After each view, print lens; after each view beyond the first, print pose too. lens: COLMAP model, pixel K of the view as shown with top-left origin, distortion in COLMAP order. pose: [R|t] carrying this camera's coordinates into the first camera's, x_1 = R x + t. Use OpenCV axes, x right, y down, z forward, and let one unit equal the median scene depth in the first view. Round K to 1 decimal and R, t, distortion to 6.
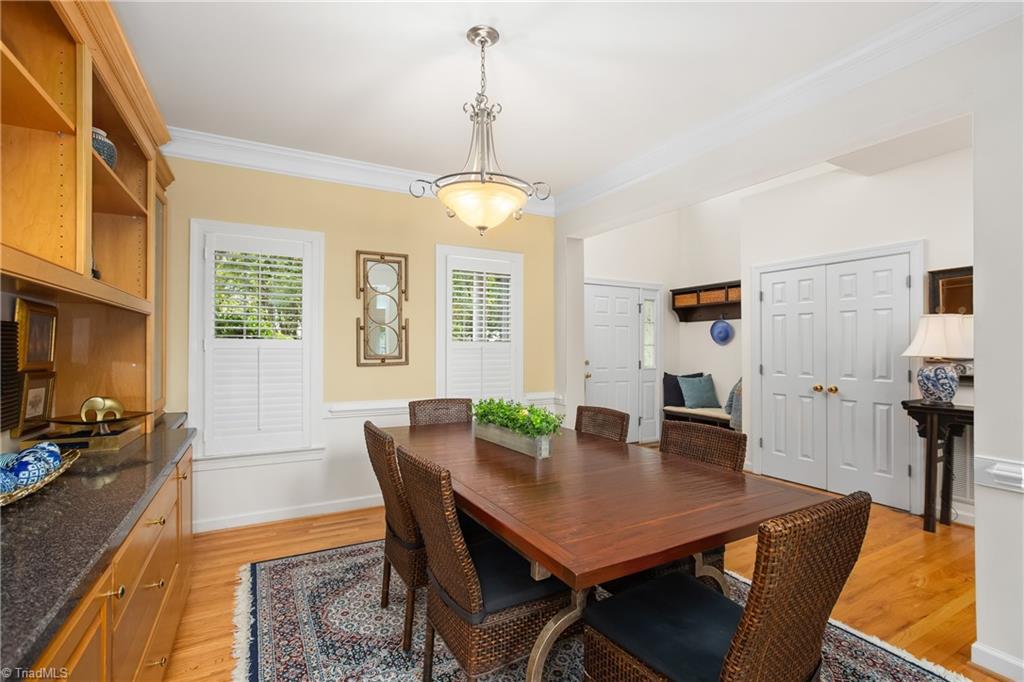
lens RADIAL K [[473.4, 0, 502.0], [0, 473.4, 343.4], [0, 0, 1]] dist [0.000715, 0.004091]
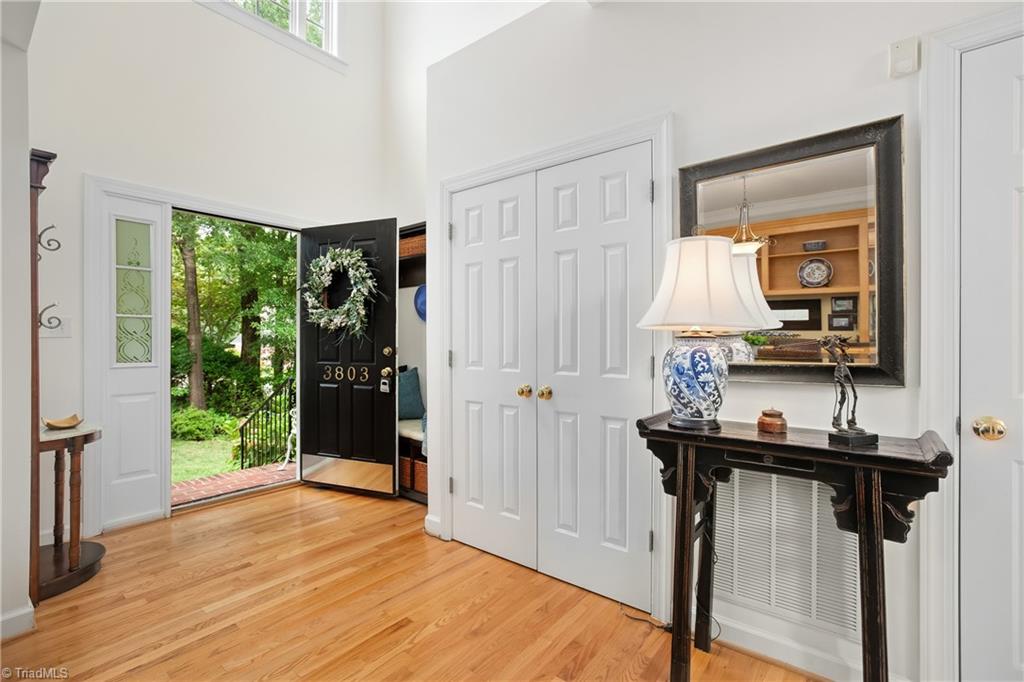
lens RADIAL K [[473.4, 0, 515.4], [0, 473.4, 333.3], [0, 0, 1]] dist [0.000715, 0.004091]
pose [[0.916595, 0.007937, 0.399737, 0.538790], [-0.005850, 0.999962, -0.006442, 0.037787], [-0.399773, 0.003566, 0.916607, 0.611588]]
